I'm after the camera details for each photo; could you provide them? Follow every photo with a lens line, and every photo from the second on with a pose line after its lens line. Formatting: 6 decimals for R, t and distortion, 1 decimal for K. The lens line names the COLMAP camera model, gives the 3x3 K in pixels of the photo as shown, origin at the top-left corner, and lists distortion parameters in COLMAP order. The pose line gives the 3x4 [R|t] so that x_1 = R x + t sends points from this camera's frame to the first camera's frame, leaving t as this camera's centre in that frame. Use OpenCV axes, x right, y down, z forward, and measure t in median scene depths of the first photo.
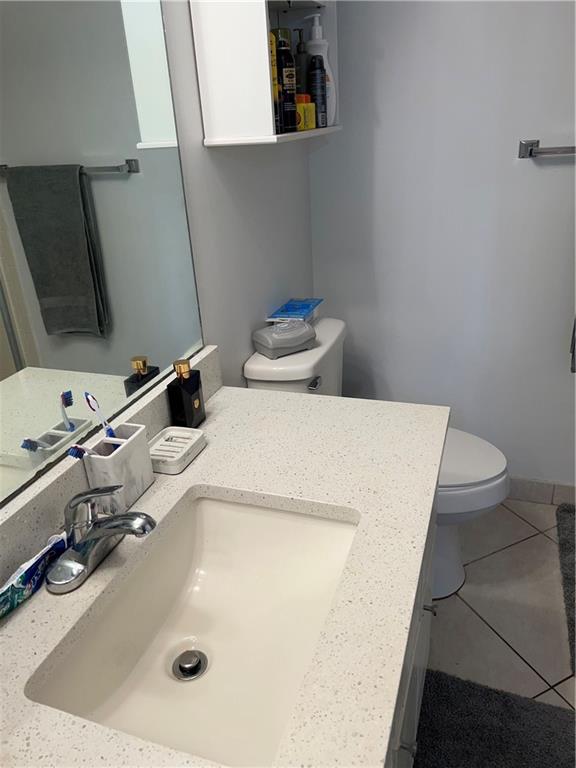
lens RADIAL K [[570.6, 0, 272.4], [0, 570.6, 385.9], [0, 0, 1]] dist [0.057207, -0.069198]
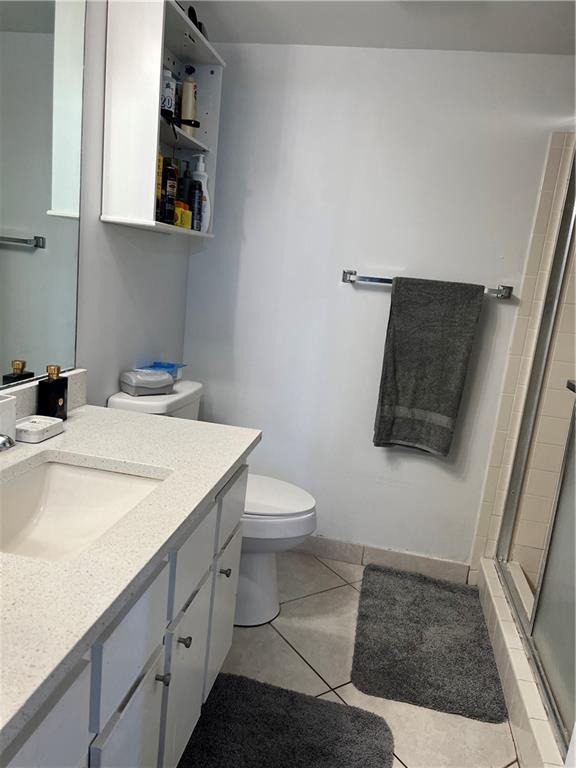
lens RADIAL K [[570.6, 0, 272.4], [0, 570.6, 385.9], [0, 0, 1]] dist [0.057207, -0.069198]
pose [[0.975245, 0.128307, 0.180097, 0.067089], [-0.085429, 0.969829, -0.228330, 0.190841], [-0.203960, 0.207292, 0.956781, -0.232540]]
